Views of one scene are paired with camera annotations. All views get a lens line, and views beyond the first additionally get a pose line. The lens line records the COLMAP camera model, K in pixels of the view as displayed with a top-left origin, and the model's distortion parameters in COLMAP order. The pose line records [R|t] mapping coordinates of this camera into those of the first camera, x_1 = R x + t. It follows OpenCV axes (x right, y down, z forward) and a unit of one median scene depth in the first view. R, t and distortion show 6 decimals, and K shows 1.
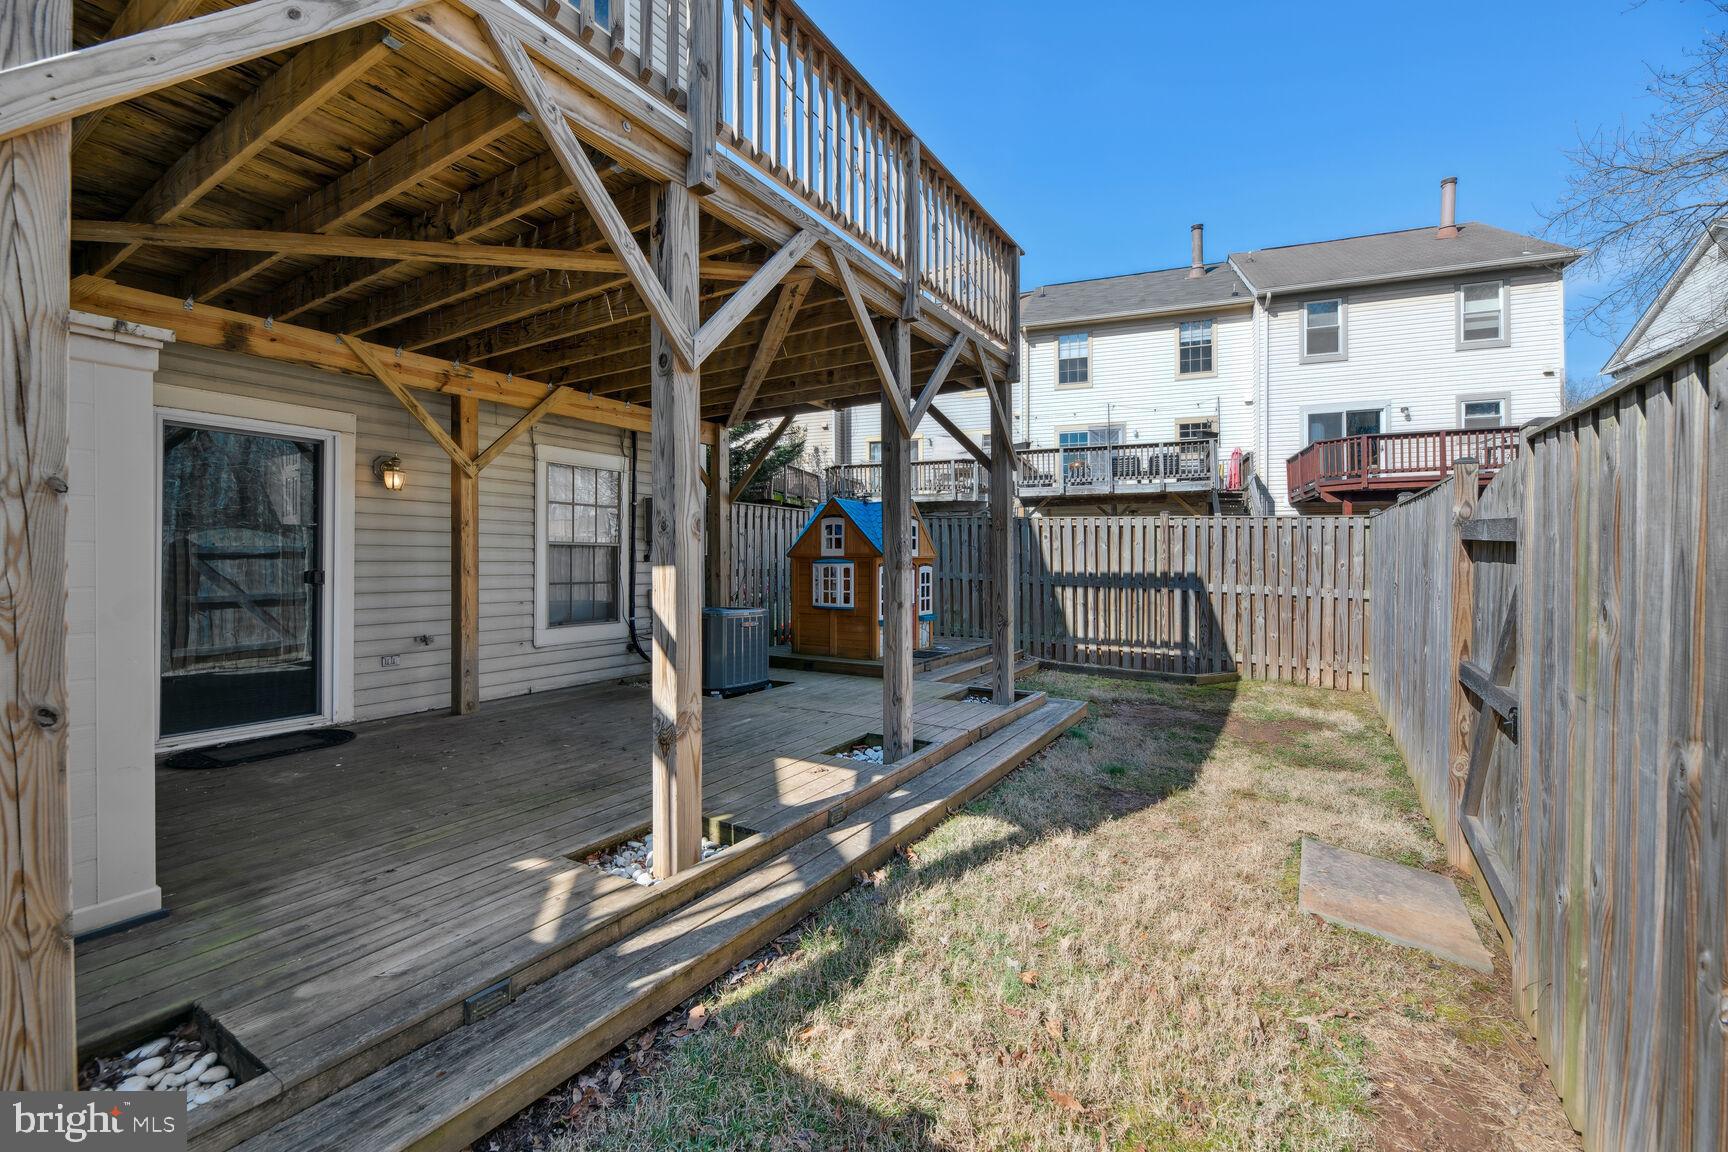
lens RADIAL K [[709.4, 0, 867.8], [0, 709.4, 573.5], [0, 0, 1]] dist [-0.004141, -0.000402]
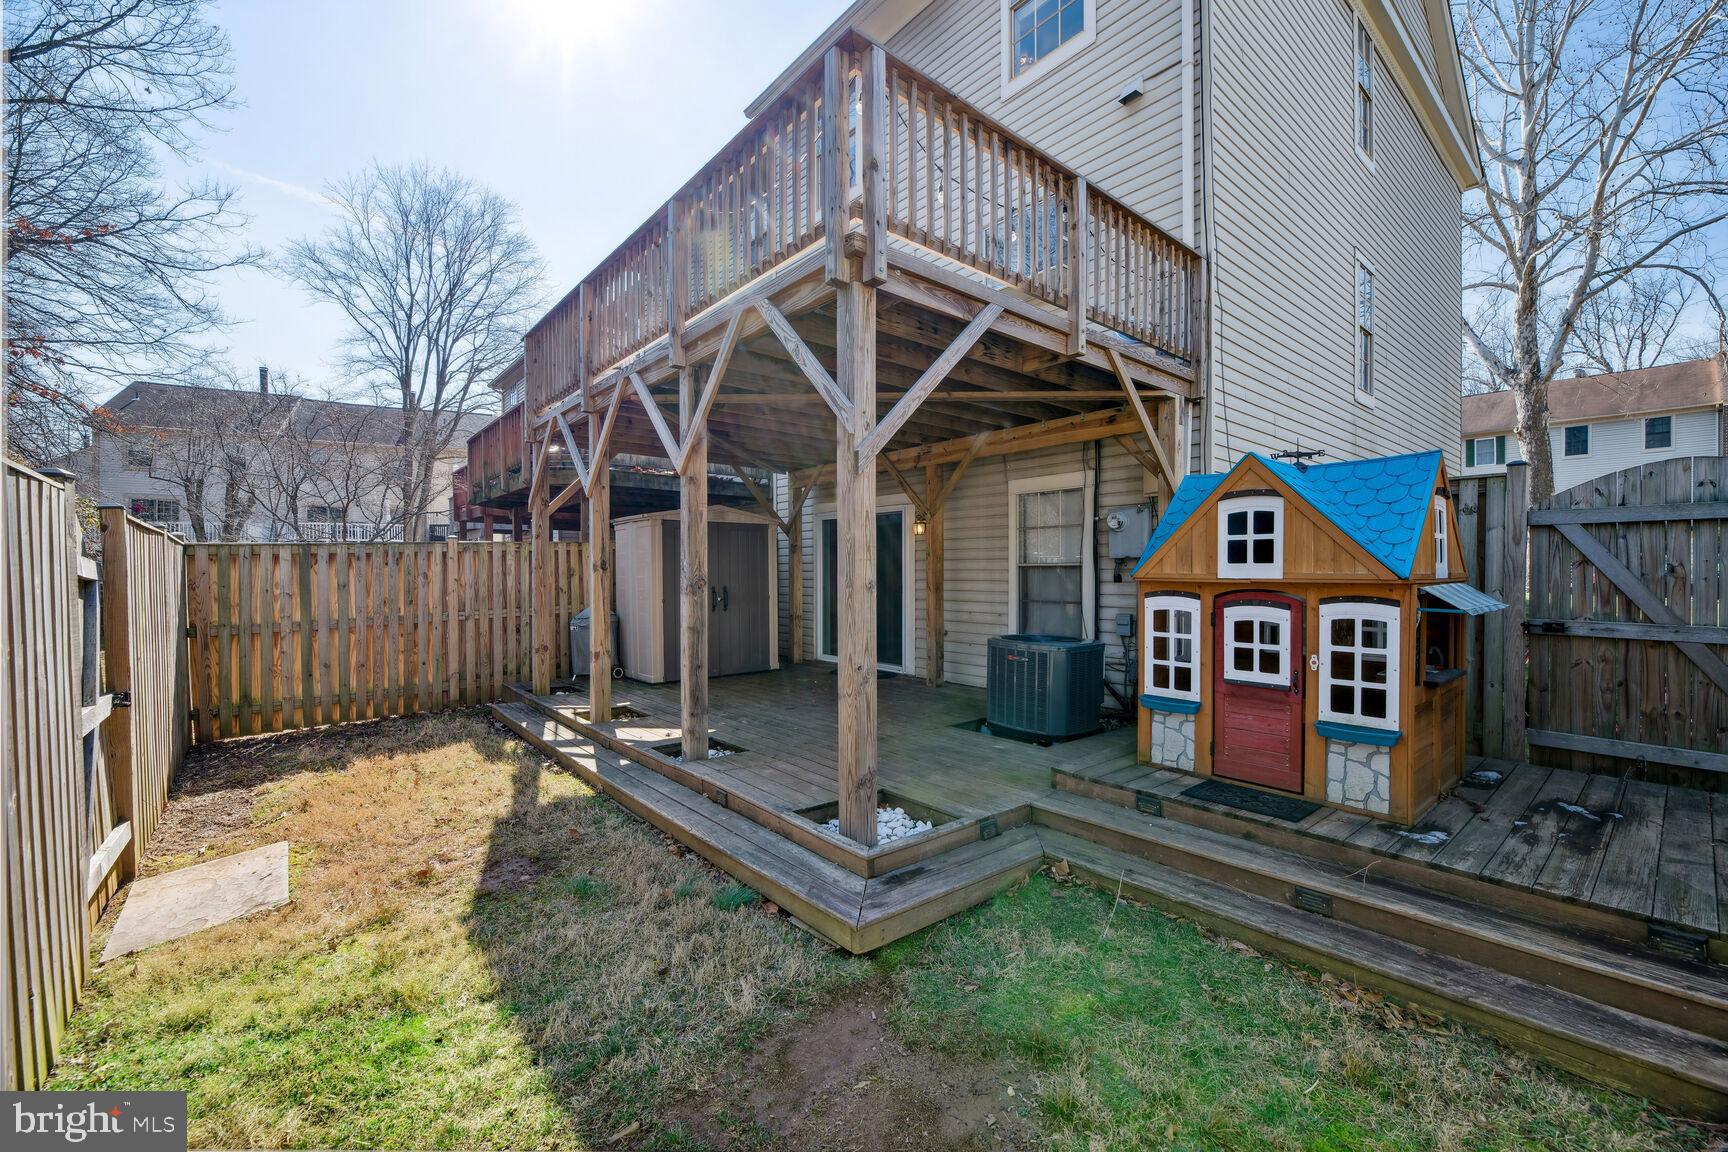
lens RADIAL K [[709.4, 0, 874.2], [0, 709.4, 577.7], [0, 0, 1]] dist [-0.004141, -0.000402]
pose [[-0.317545, -0.001883, -0.948241, 0.641885], [-0.012973, 0.999913, 0.002359, -0.021115], [0.948154, 0.013051, -0.317542, 1.044093]]
